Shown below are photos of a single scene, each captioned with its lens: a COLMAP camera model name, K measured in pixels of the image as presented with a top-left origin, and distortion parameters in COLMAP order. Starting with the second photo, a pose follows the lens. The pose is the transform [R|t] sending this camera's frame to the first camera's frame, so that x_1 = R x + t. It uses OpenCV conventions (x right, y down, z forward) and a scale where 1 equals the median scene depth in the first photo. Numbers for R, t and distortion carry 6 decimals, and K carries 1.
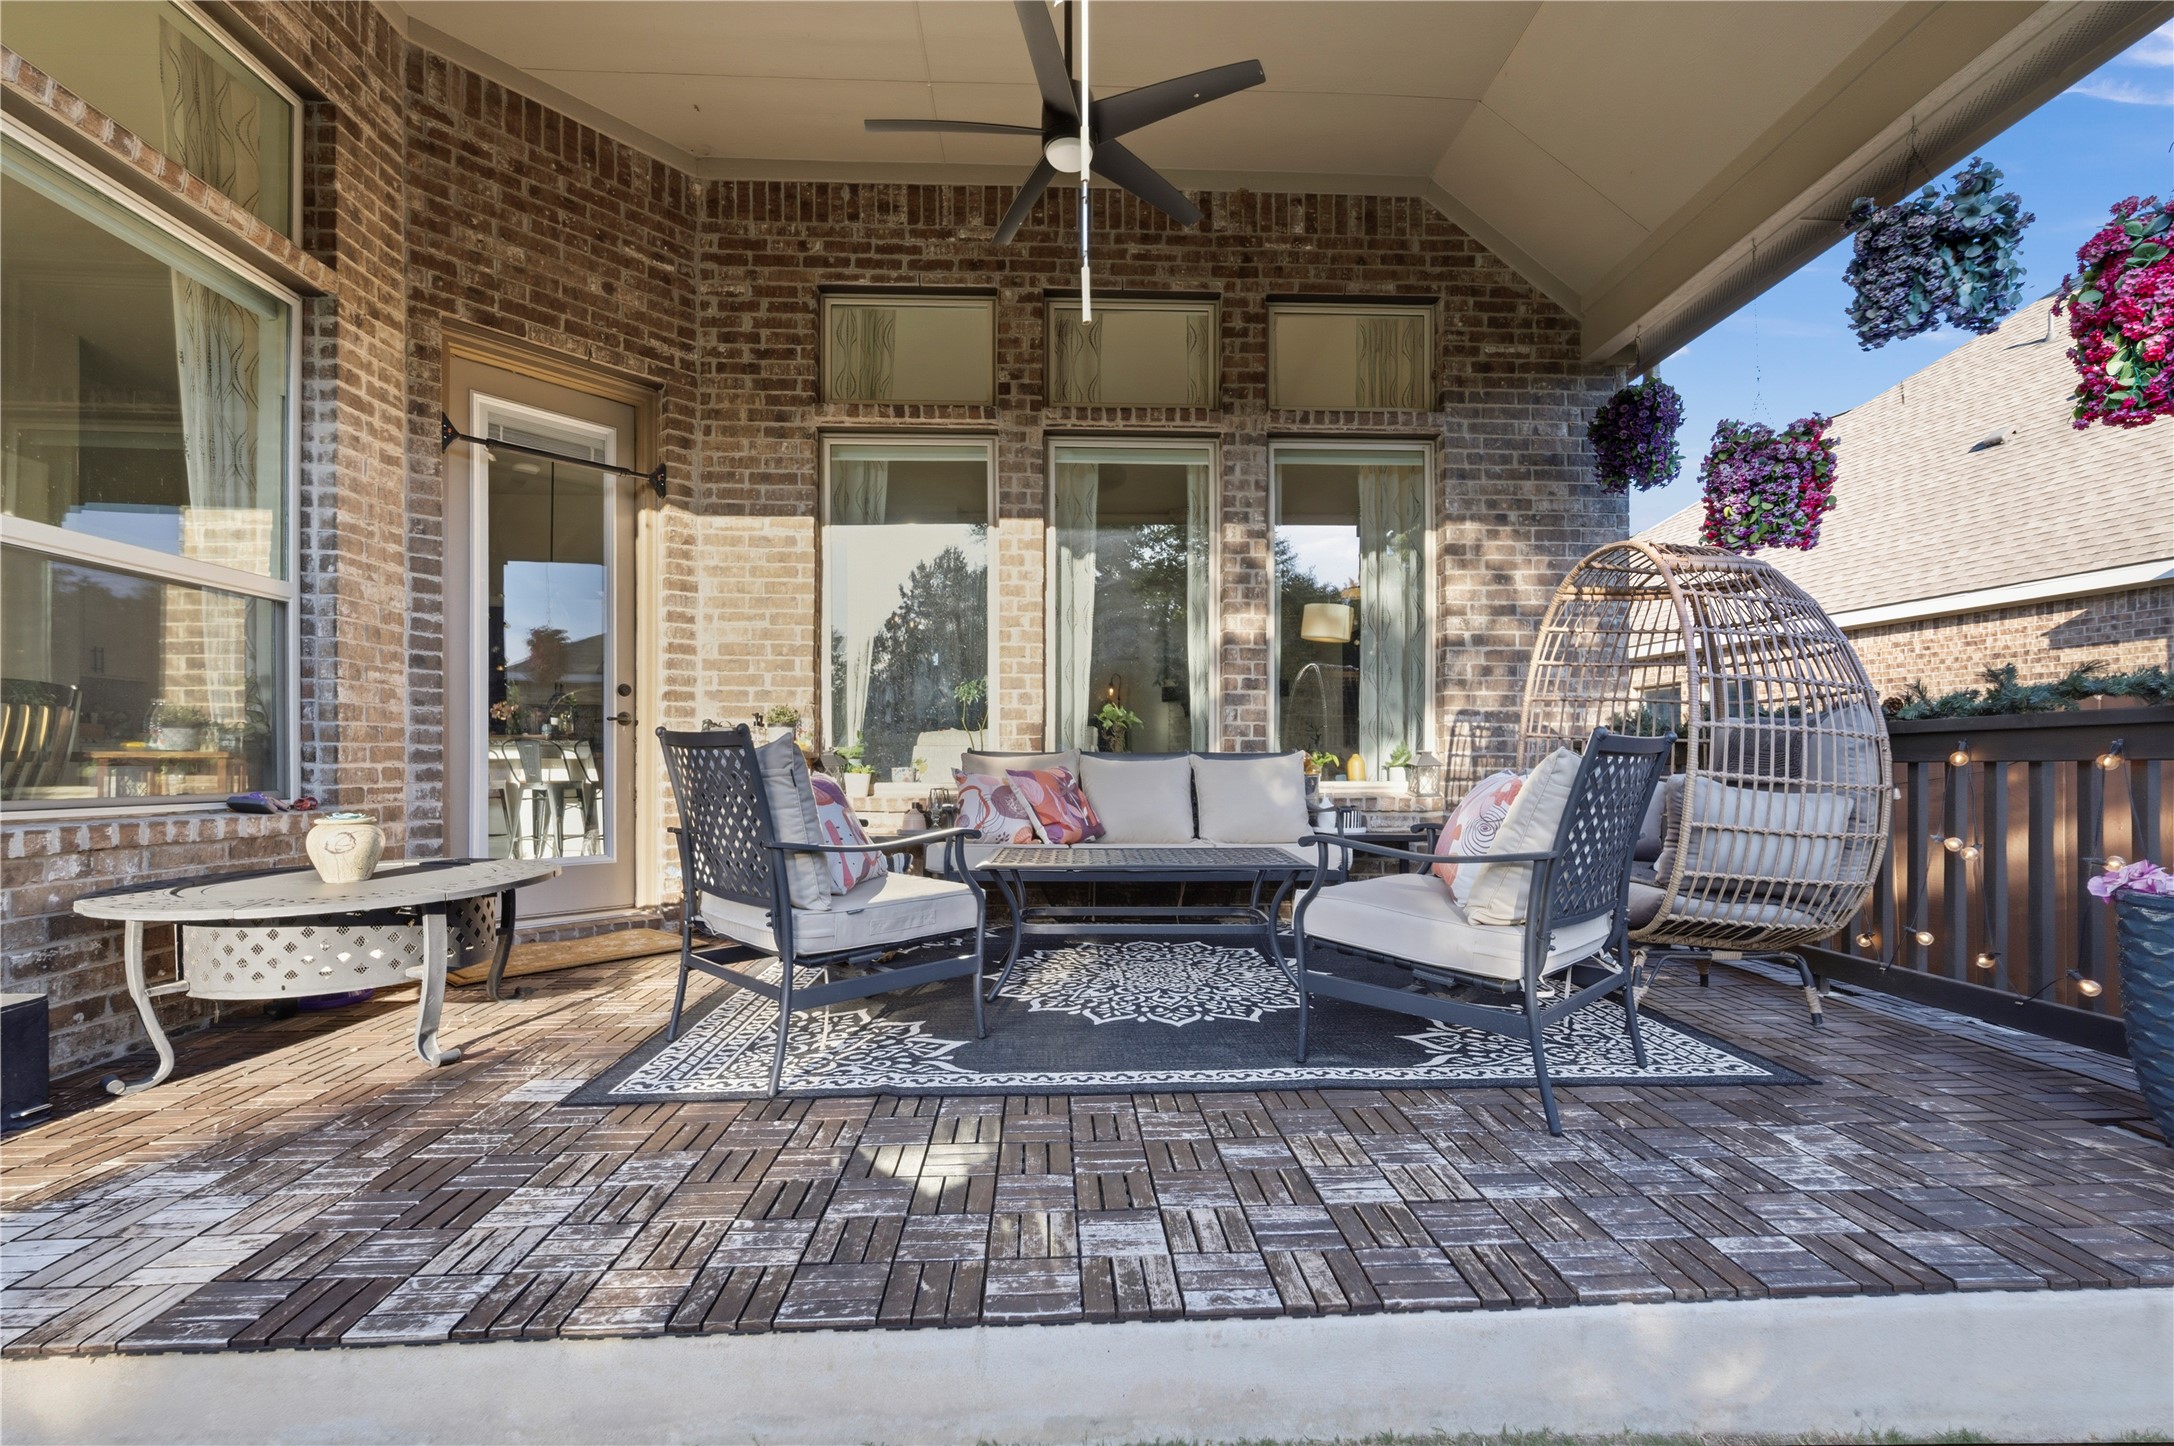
lens RADIAL K [[889.5, 0, 1084.9], [0, 889.5, 745.5], [0, 0, 1]] dist [-0.003178, 0.001423]
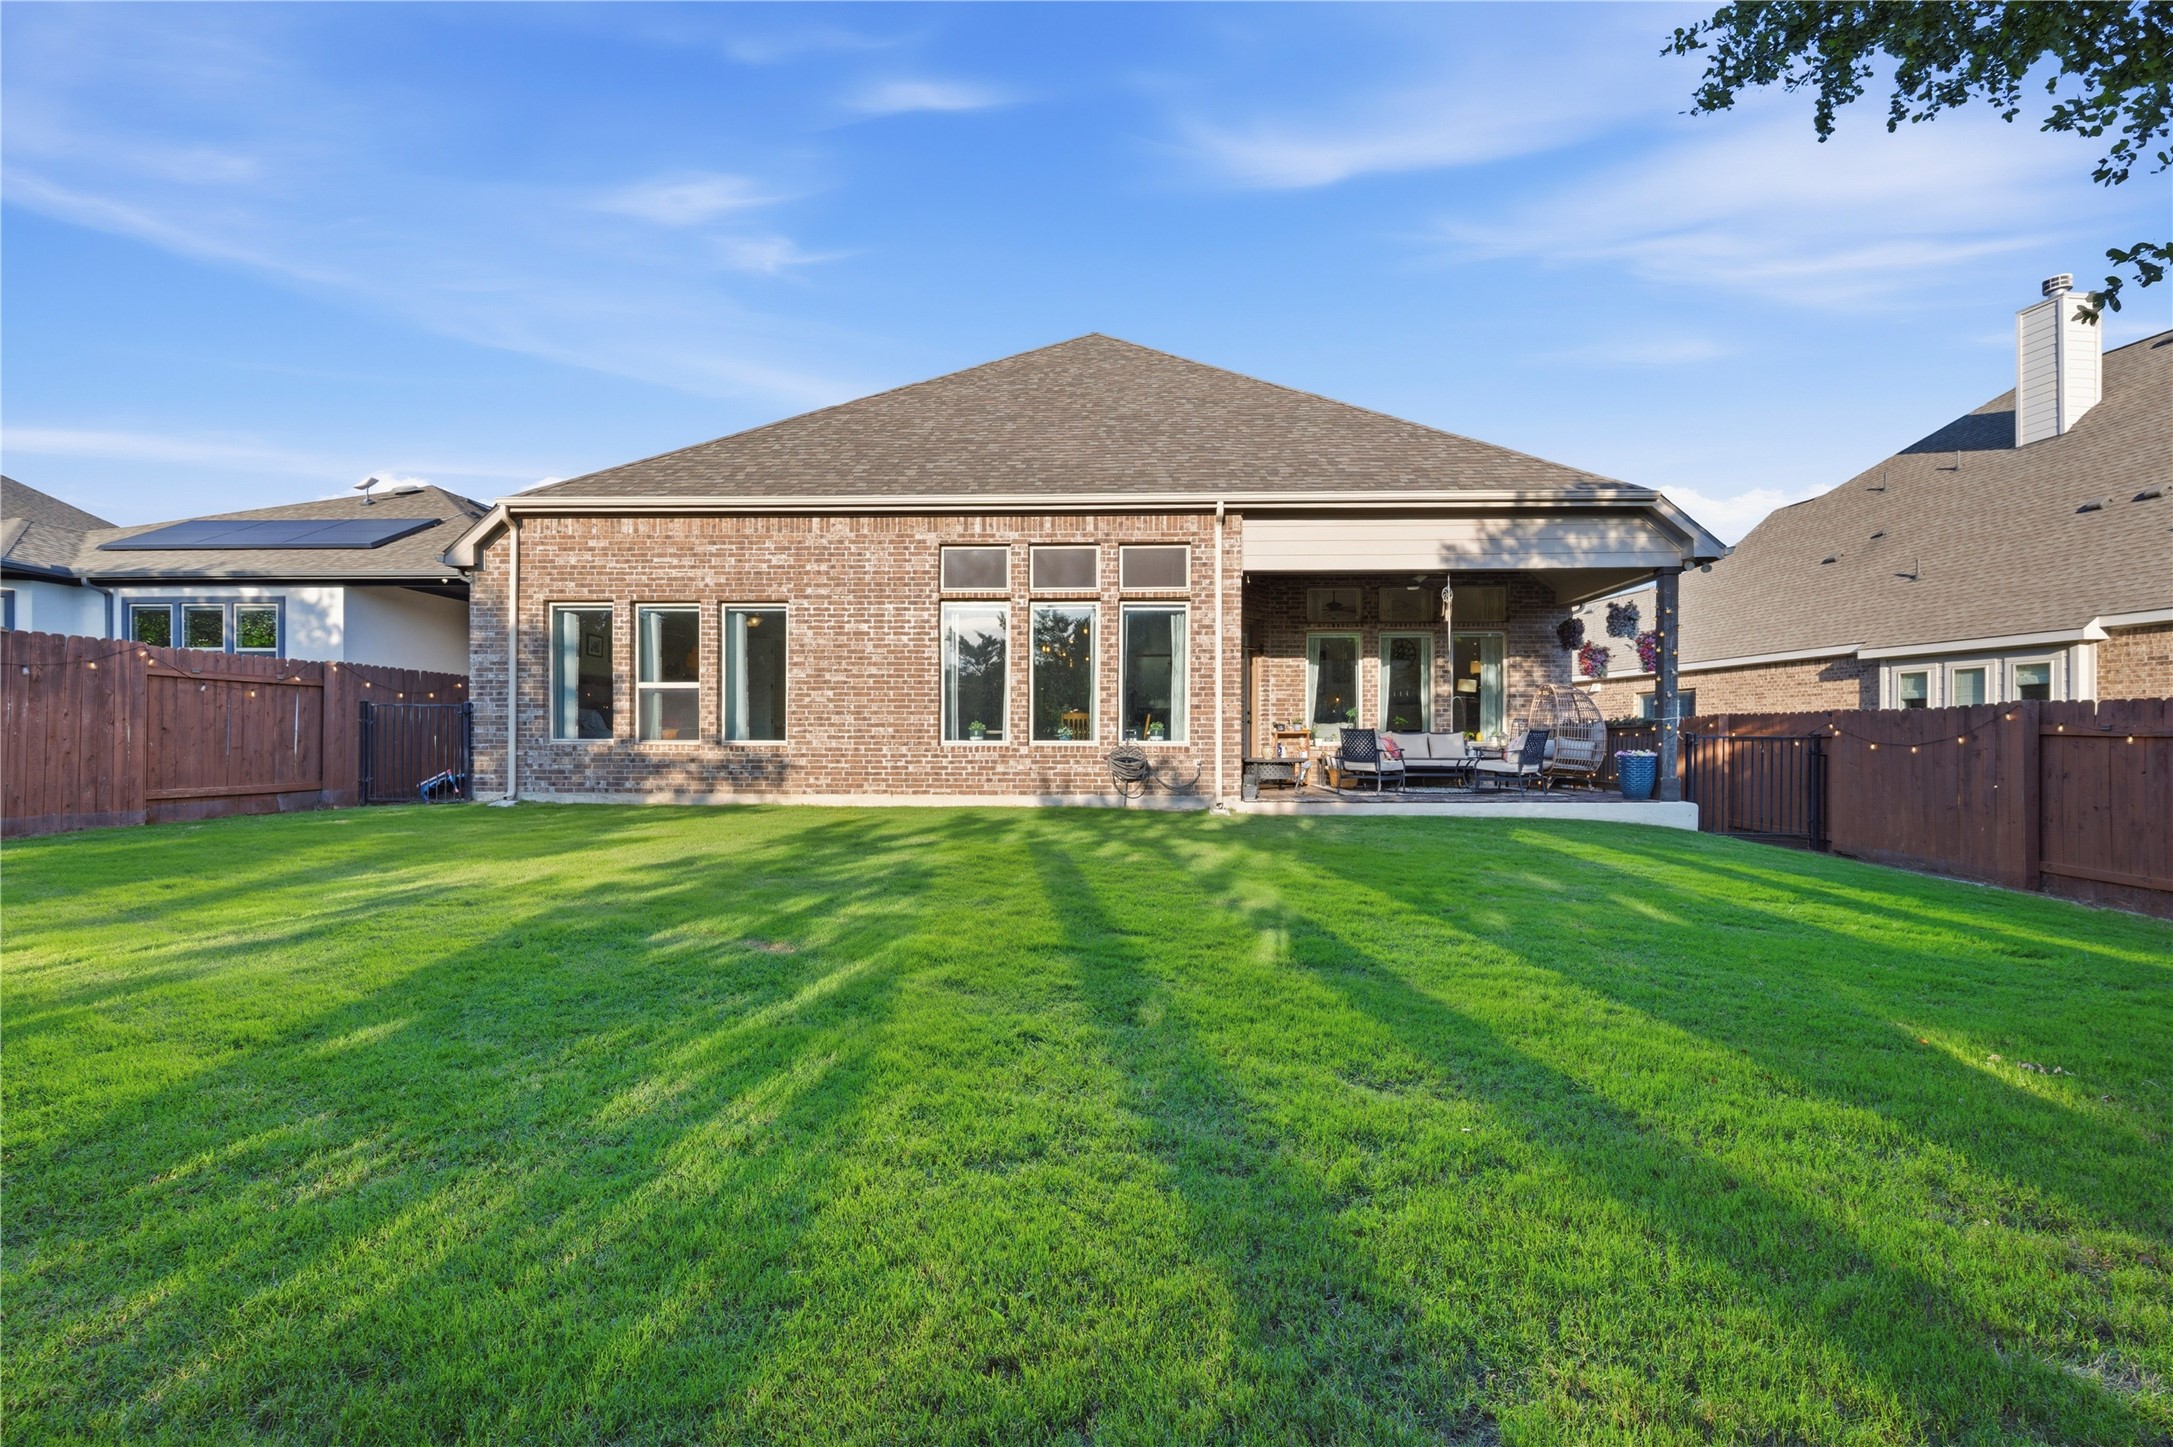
lens RADIAL K [[889.1, 0, 1091.6], [0, 889.1, 712.6], [0, 0, 1]] dist [-0.003178, 0.001423]
pose [[0.996632, -0.000178, -0.082010, -0.768829], [-0.000599, 0.999955, -0.009443, -0.028347], [0.082008, 0.009460, 0.996587, -2.135105]]
